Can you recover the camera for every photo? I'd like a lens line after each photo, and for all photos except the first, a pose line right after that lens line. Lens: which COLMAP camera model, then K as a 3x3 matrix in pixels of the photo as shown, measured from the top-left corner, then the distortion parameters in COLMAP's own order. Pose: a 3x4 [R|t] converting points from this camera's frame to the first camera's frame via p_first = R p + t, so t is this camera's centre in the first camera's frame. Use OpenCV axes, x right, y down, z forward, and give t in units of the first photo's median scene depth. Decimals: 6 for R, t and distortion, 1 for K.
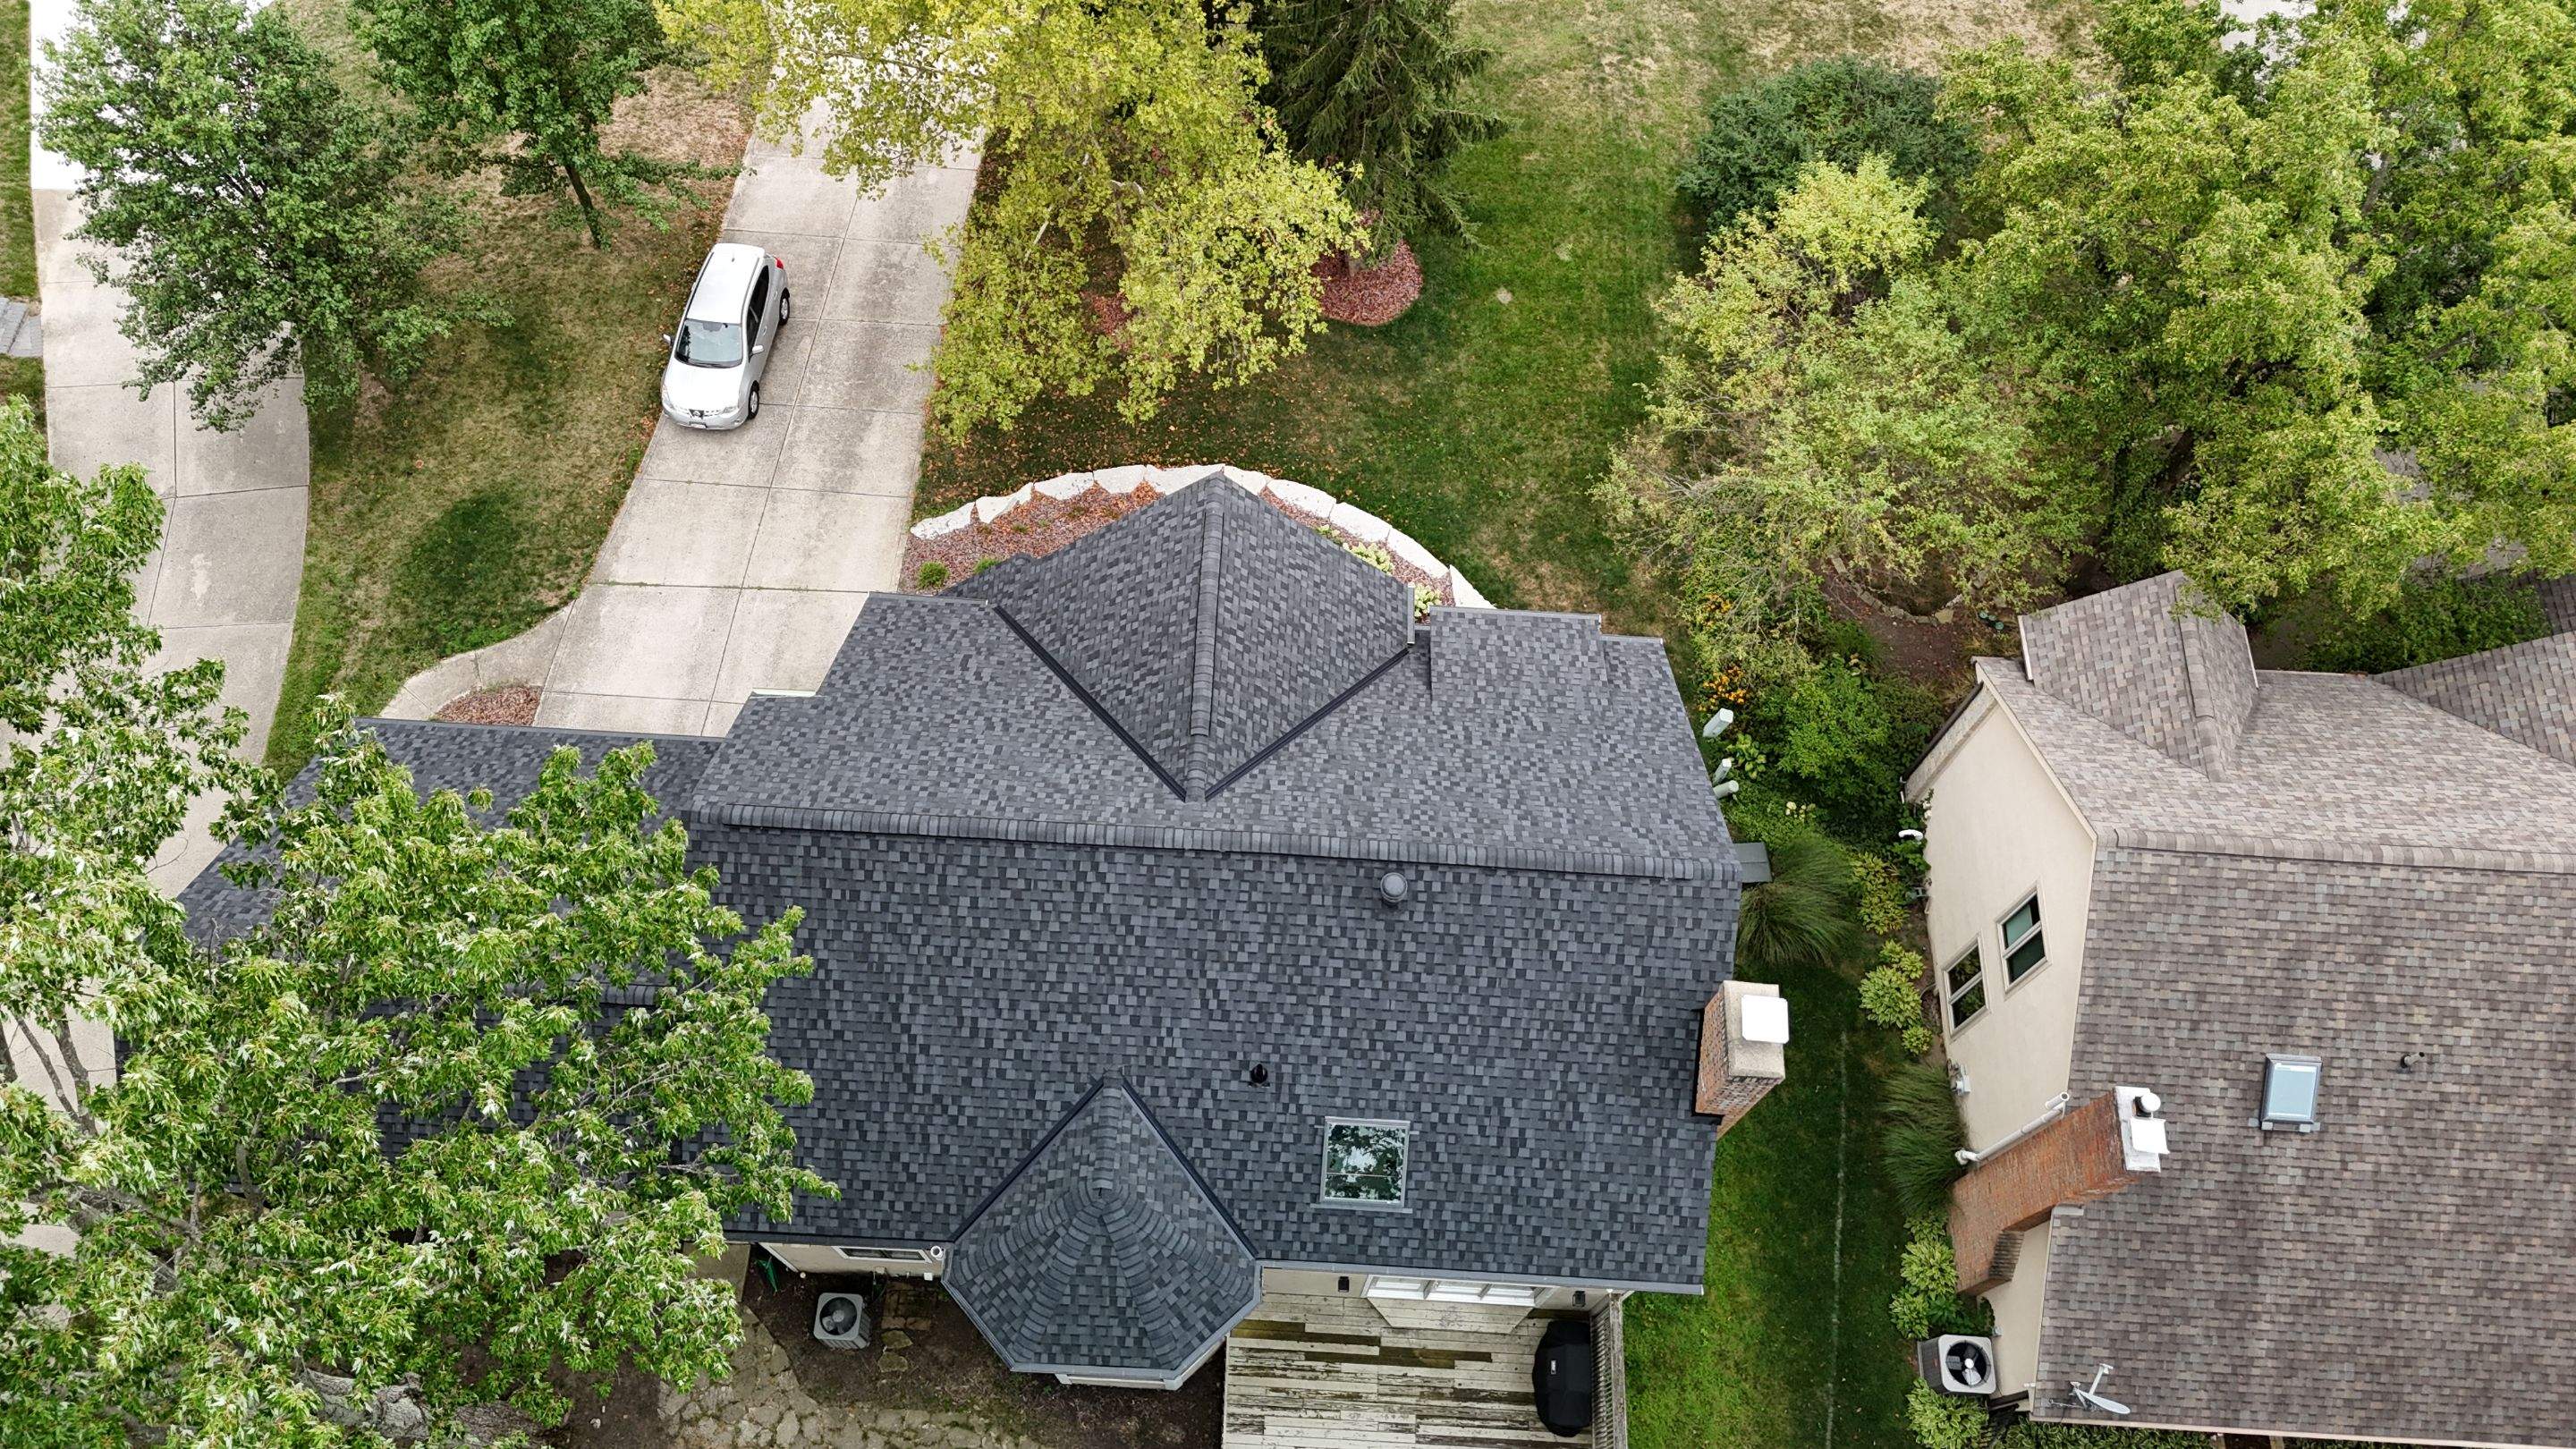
lens RADIAL K [[1894.6, 0, 1291.6], [0, 1894.6, 709.1], [0, 0, 1]] dist [0.083100, -0.074428]
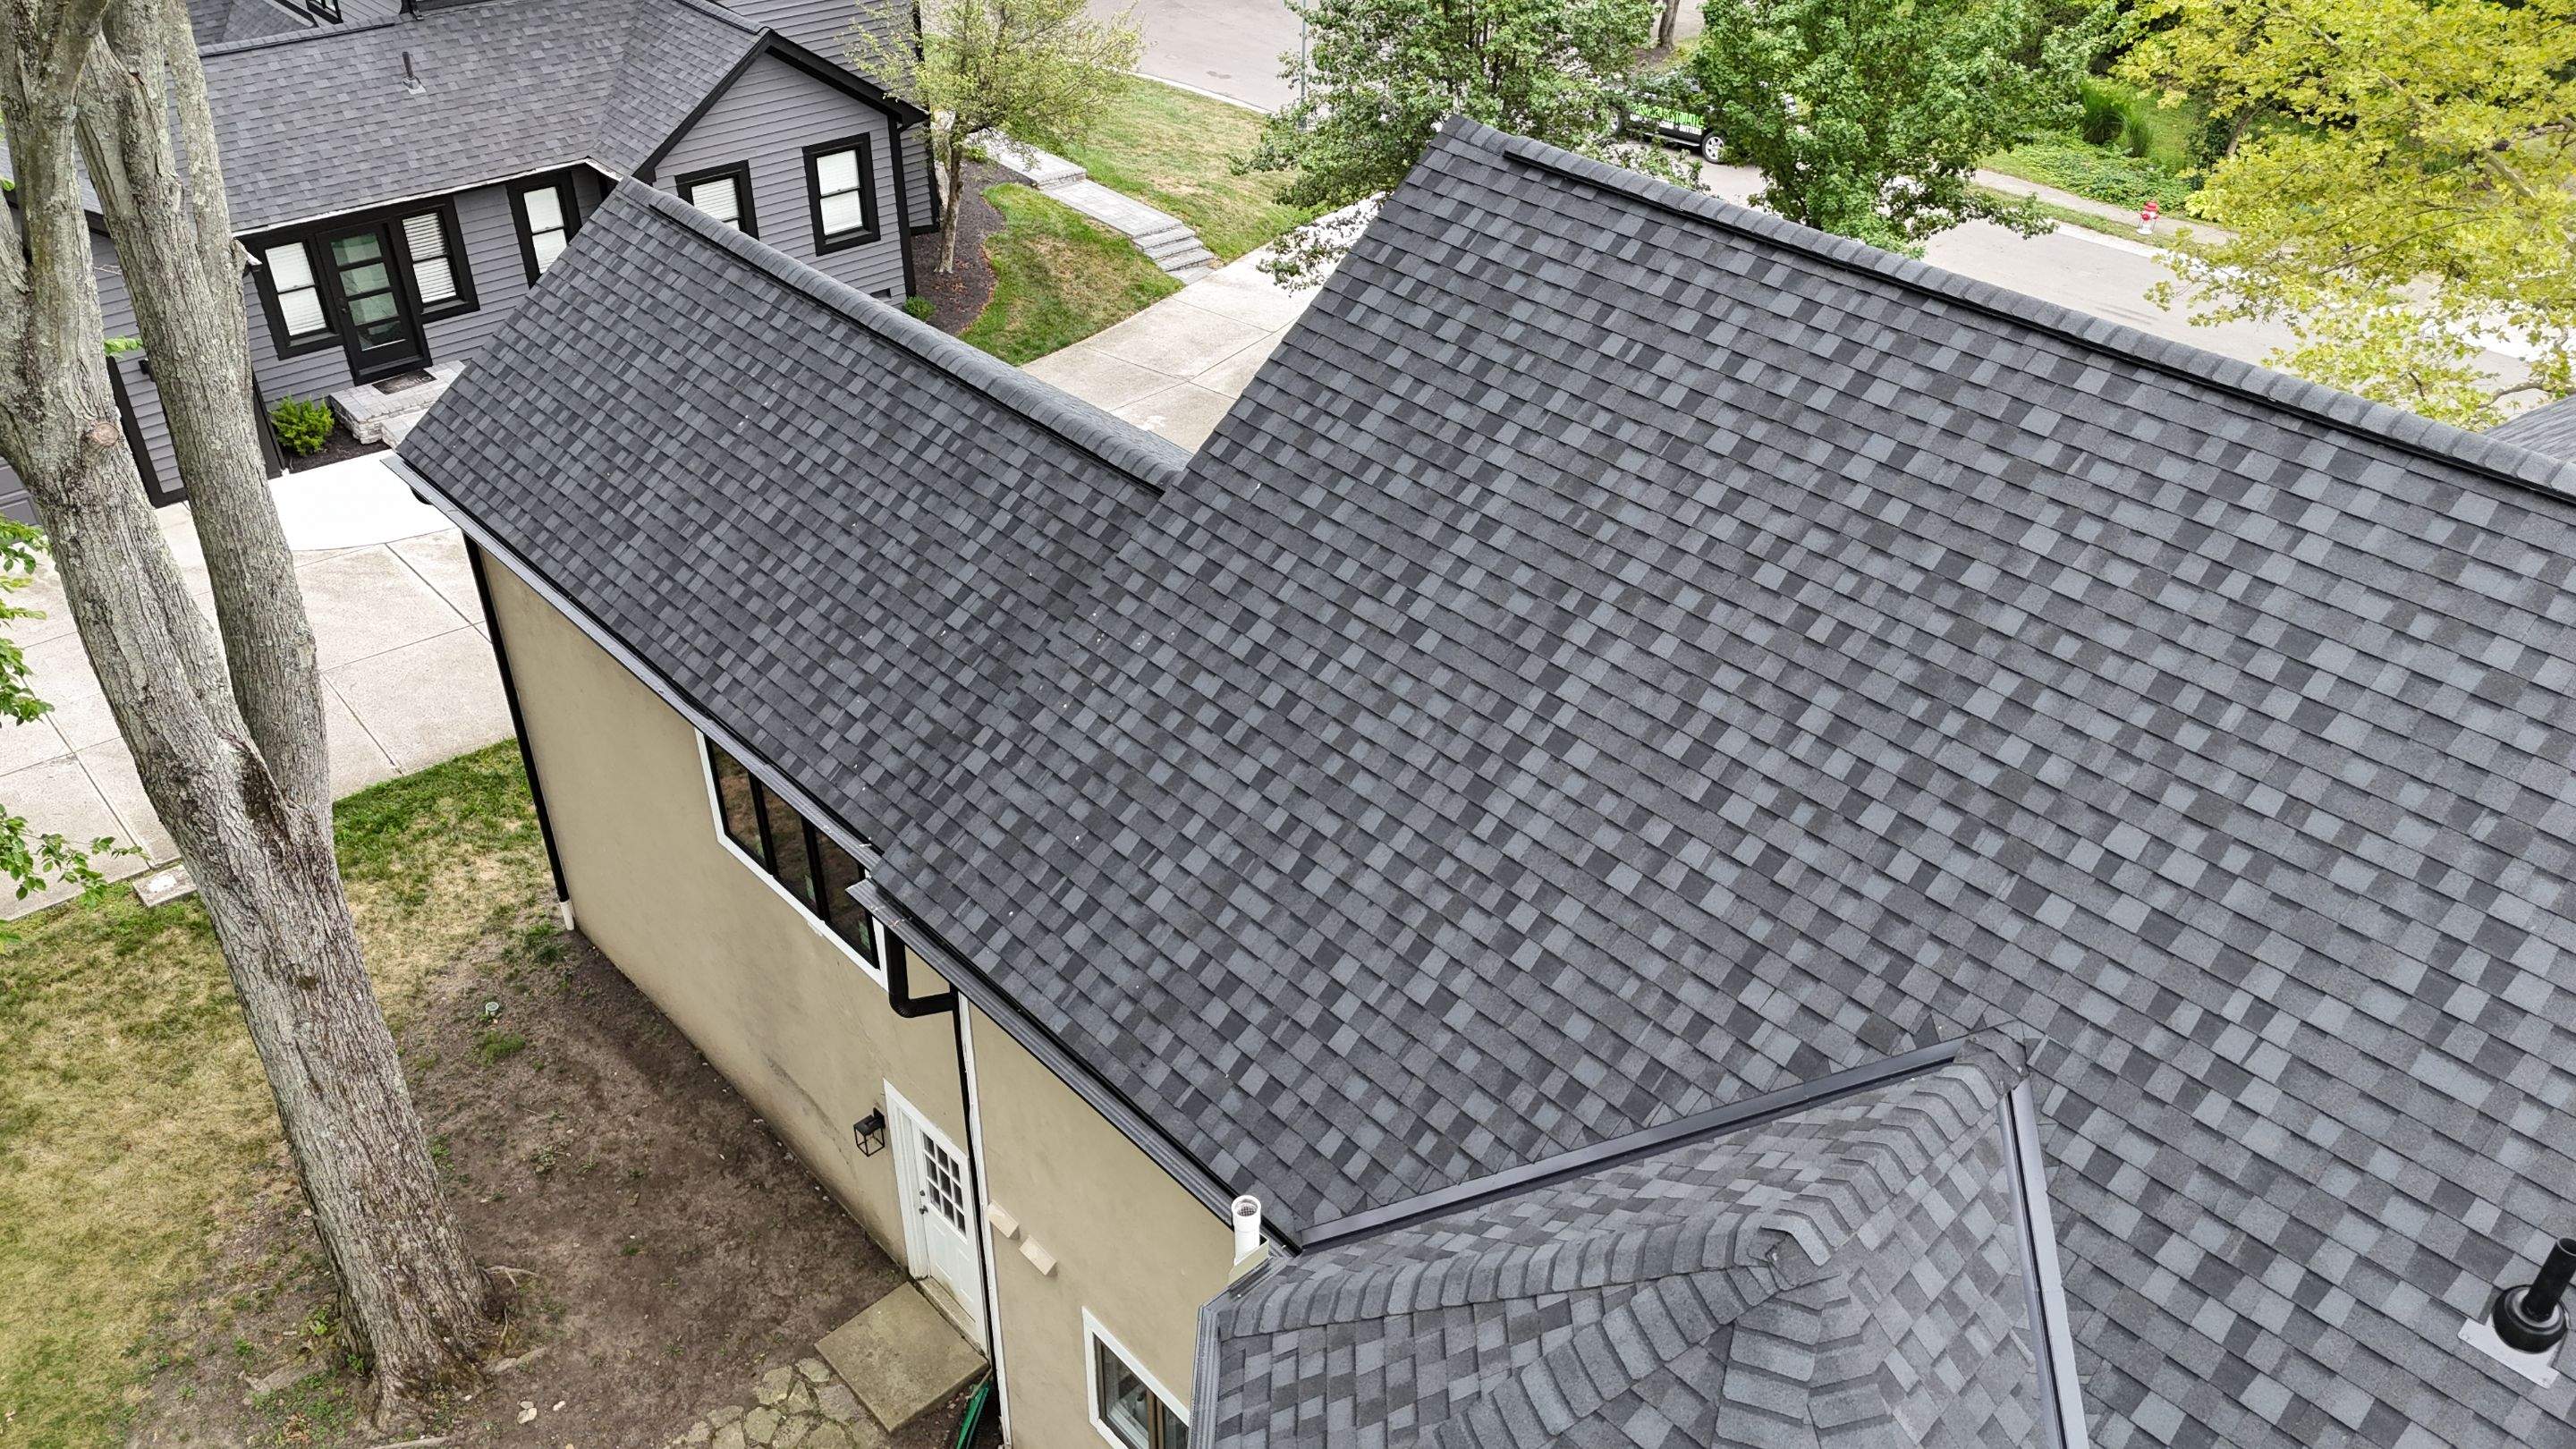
lens RADIAL K [[1894.6, 0, 1284.7], [0, 1894.6, 712.1], [0, 0, 1]] dist [0.083100, -0.074428]
pose [[0.718488, 0.380014, -0.582550, -0.016066], [-0.625236, 0.719812, -0.301581, 0.316916], [0.304721, 0.580914, 0.754774, 0.689863]]
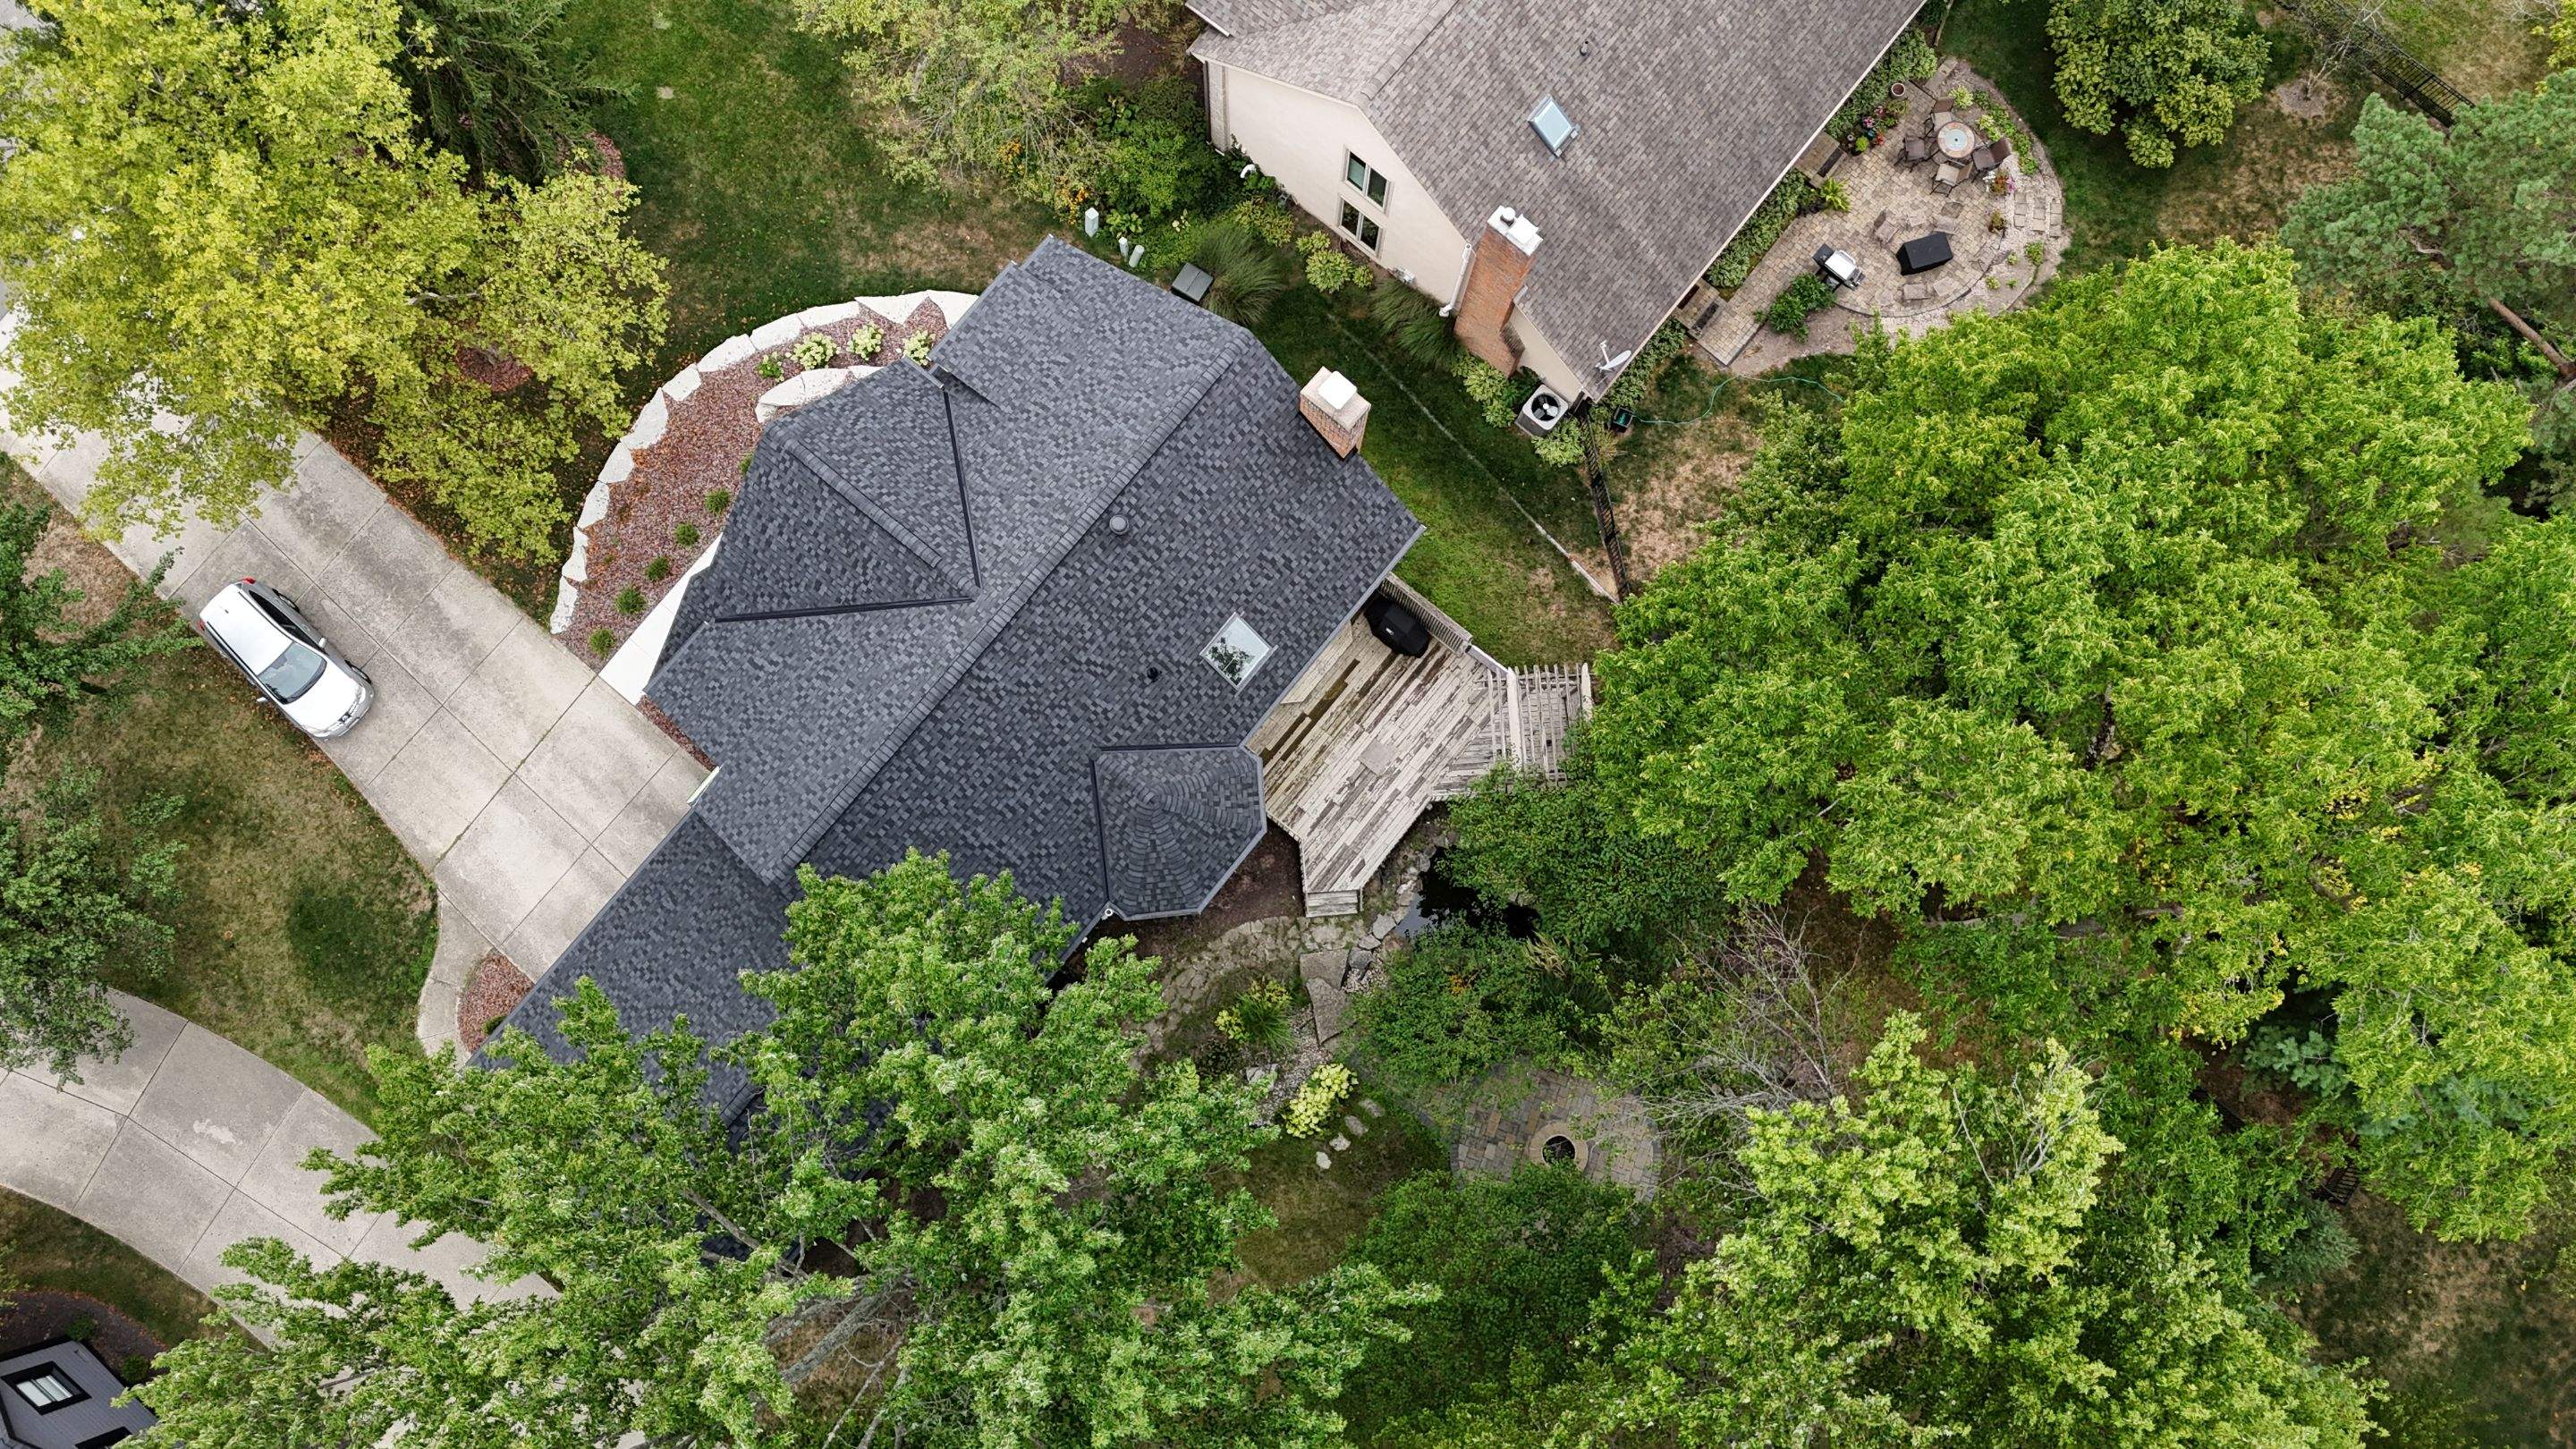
lens RADIAL K [[1894.6, 0, 1292.1], [0, 1894.6, 725.3], [0, 0, 1]] dist [0.083100, -0.074428]
pose [[0.595721, -0.797954, 0.091571, -0.118514], [0.723474, 0.582615, 0.370330, -0.249723], [-0.348857, -0.154363, 0.924376, -0.406456]]
